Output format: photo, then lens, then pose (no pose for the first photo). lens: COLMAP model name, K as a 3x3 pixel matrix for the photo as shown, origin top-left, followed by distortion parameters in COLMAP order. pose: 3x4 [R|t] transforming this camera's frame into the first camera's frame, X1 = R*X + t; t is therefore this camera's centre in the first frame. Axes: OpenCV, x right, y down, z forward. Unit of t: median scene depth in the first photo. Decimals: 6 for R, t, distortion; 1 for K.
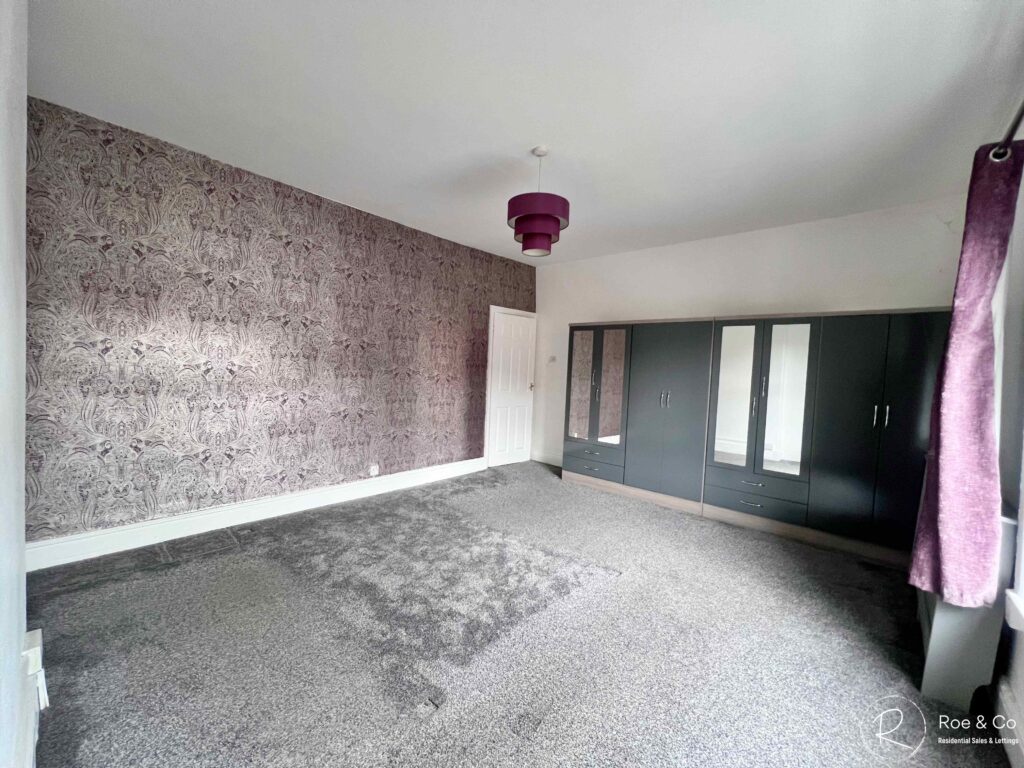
lens RADIAL K [[409.5, 0, 507.0], [0, 409.5, 380.5], [0, 0, 1]] dist [-0.000425, 0.000356]
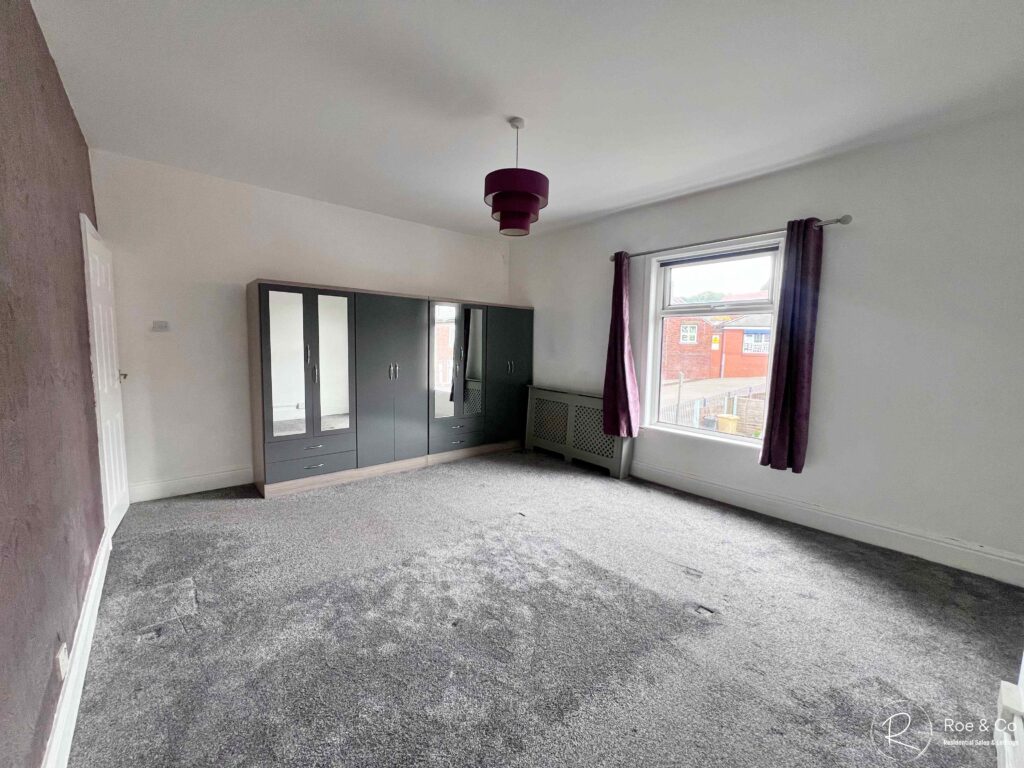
lens RADIAL K [[411.0, 0, 508.3], [0, 411.0, 383.3], [0, 0, 1]] dist [0.001216, 0.000350]
pose [[0.133332, -0.127068, 0.982892, -0.516890], [0.029816, 0.991812, 0.124176, -0.036152], [-0.990623, 0.012749, 0.136029, 0.511319]]
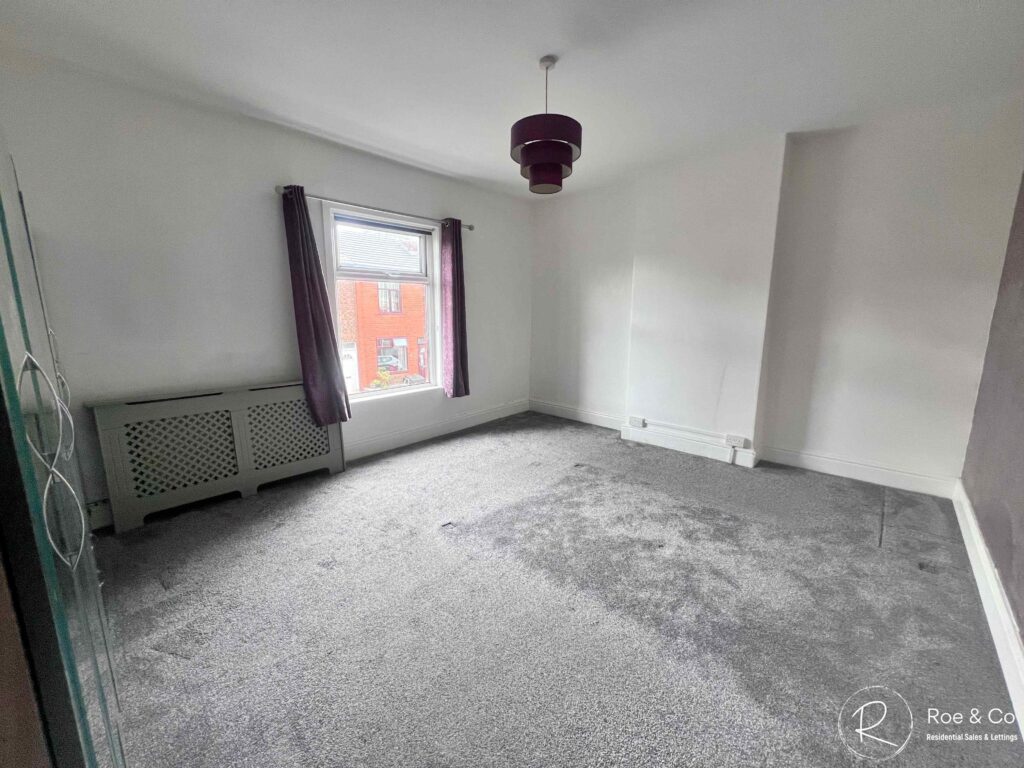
lens RADIAL K [[409.5, 0, 513.4], [0, 409.5, 380.4], [0, 0, 1]] dist [-0.000425, 0.000356]
pose [[-0.999375, -0.034297, 0.008536, 0.070169], [-0.031719, 0.976884, 0.211405, -0.043681], [-0.015589, 0.211002, -0.977361, 1.109259]]
